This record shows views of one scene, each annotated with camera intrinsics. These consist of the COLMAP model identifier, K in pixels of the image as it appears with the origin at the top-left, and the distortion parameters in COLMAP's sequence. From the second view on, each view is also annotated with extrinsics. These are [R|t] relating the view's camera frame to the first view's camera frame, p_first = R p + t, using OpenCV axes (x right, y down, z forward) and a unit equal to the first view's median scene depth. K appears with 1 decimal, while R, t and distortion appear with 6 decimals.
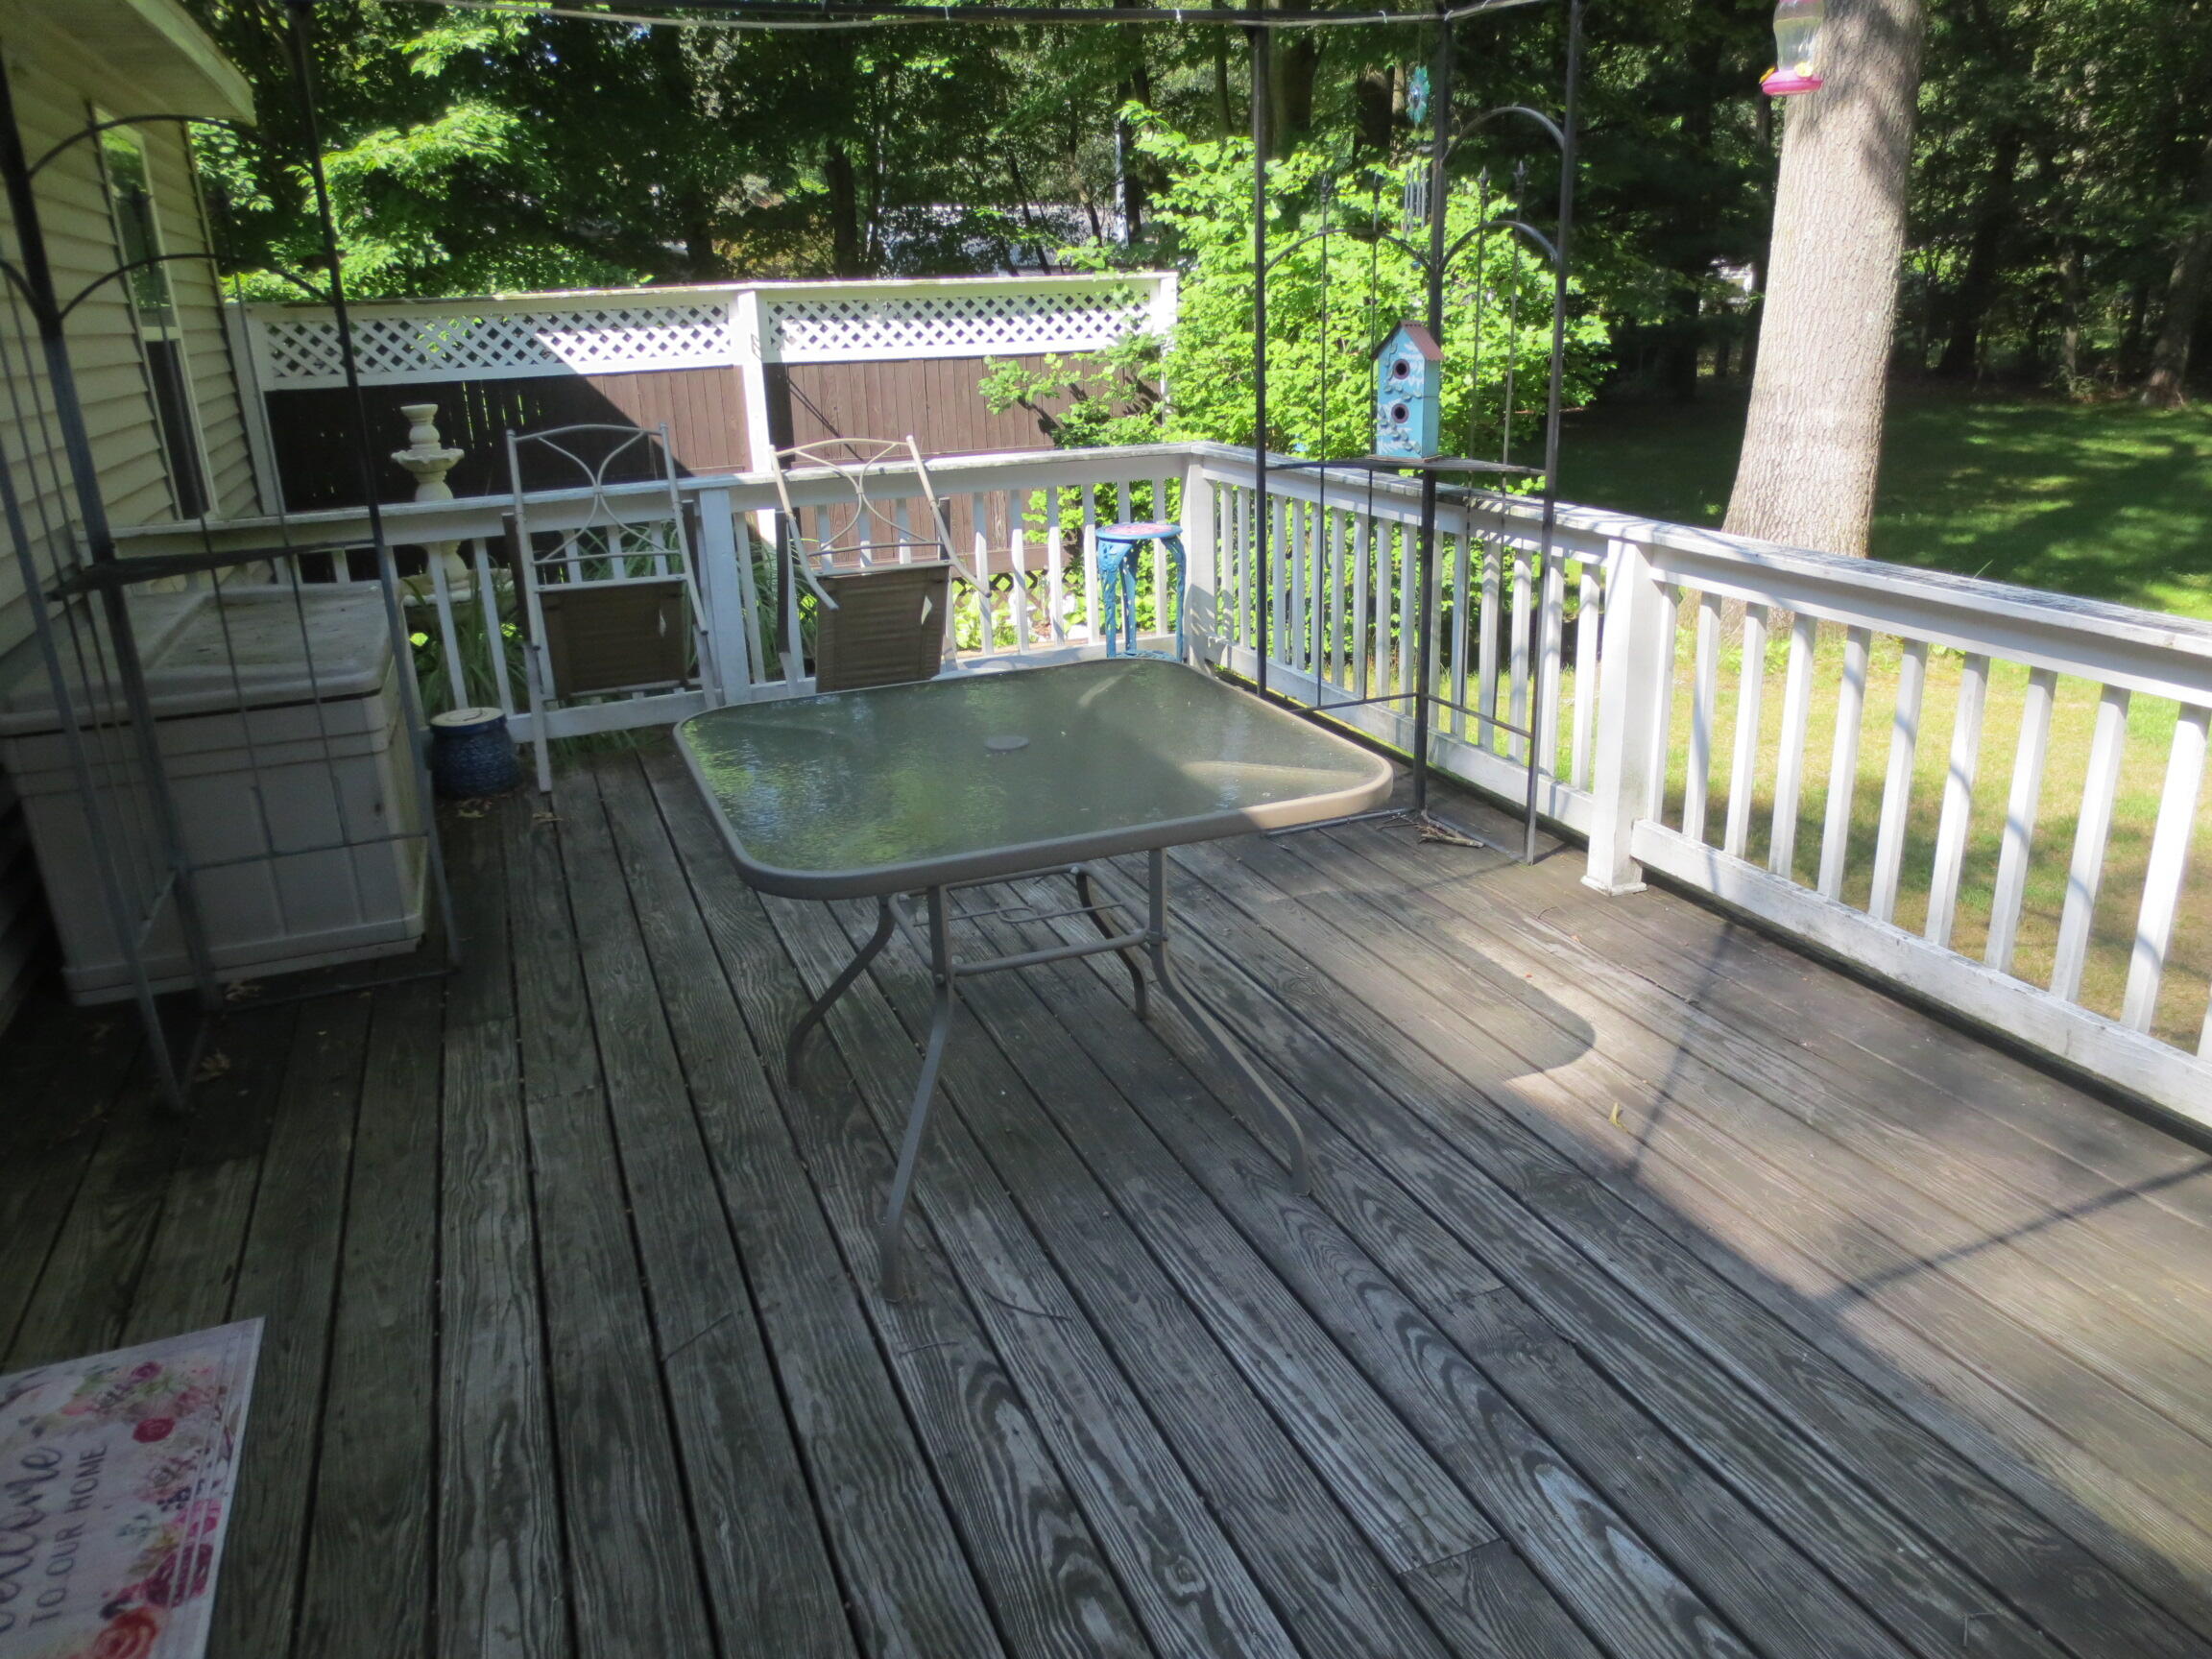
lens RADIAL K [[1553.8, 0, 1114.8], [0, 1553.8, 827.3], [0, 0, 1]] dist [-0.034104, 0.017604]
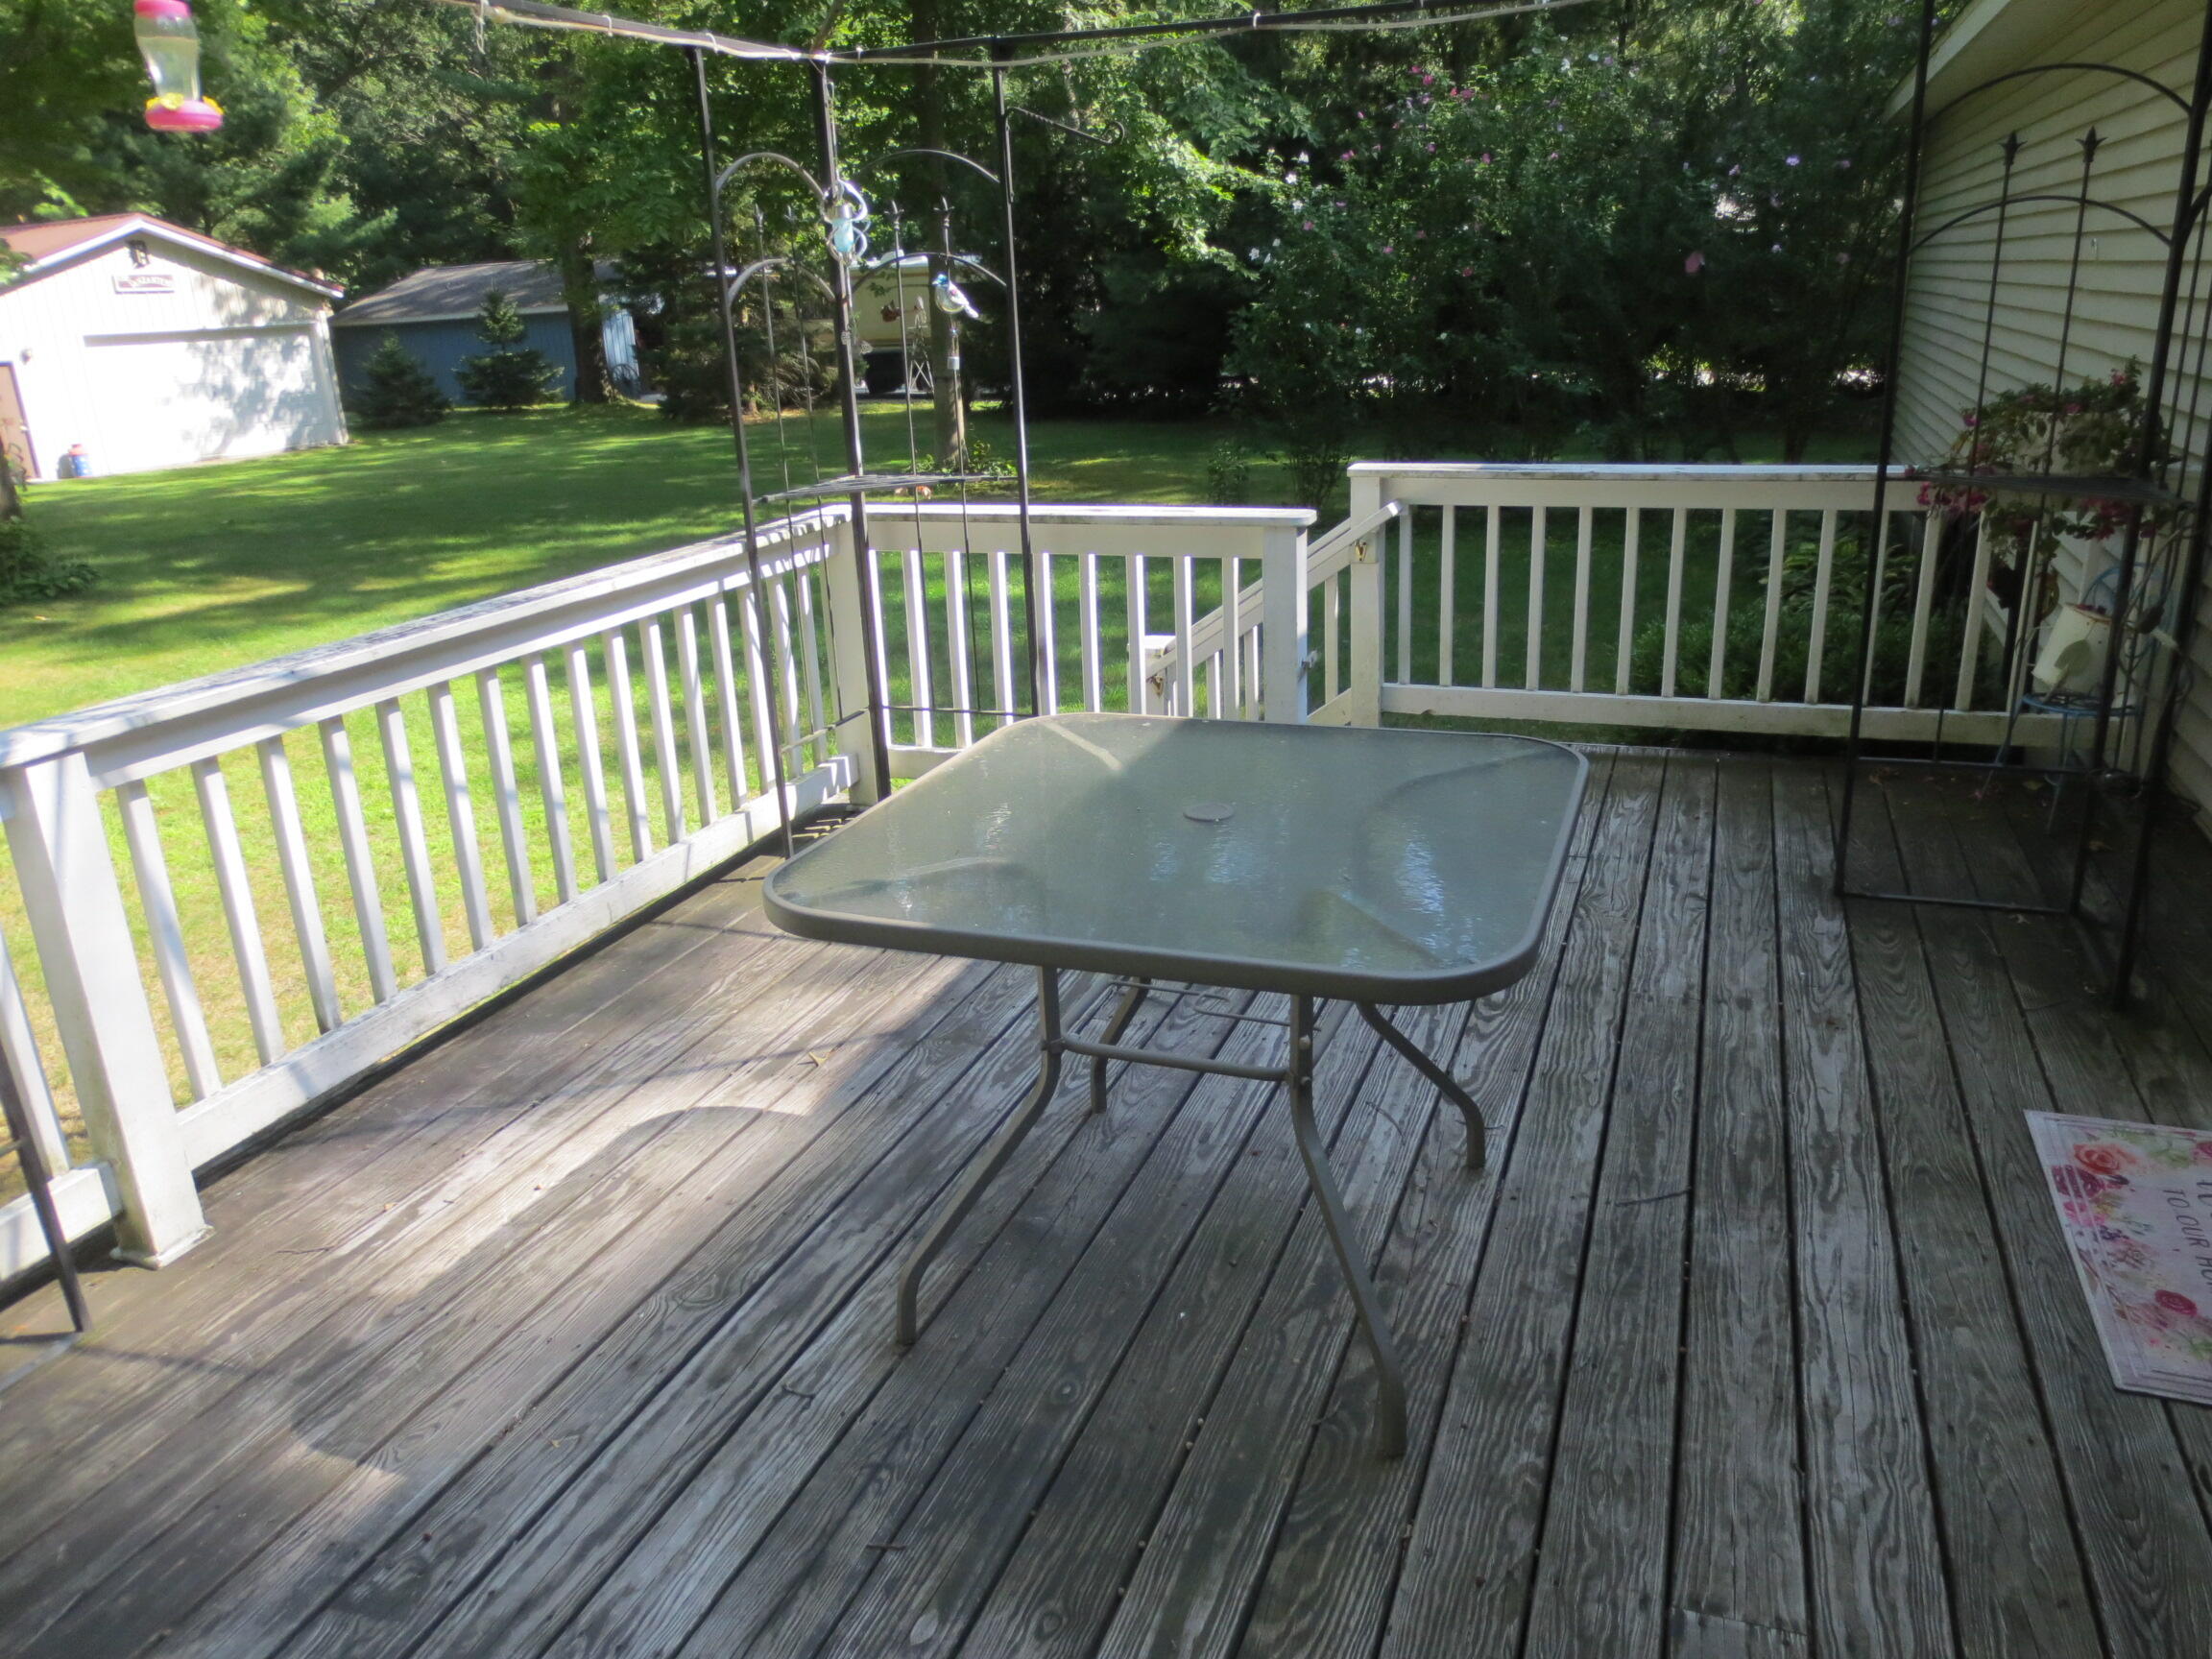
lens RADIAL K [[1553.8, 0, 1116.2], [0, 1553.8, 827.4], [0, 0, 1]] dist [-0.034104, 0.017604]
pose [[-0.730194, -0.160309, 0.664167, -0.554630], [0.288585, 0.808753, 0.512482, -0.461736], [-0.619302, 0.565880, -0.544284, 1.373077]]
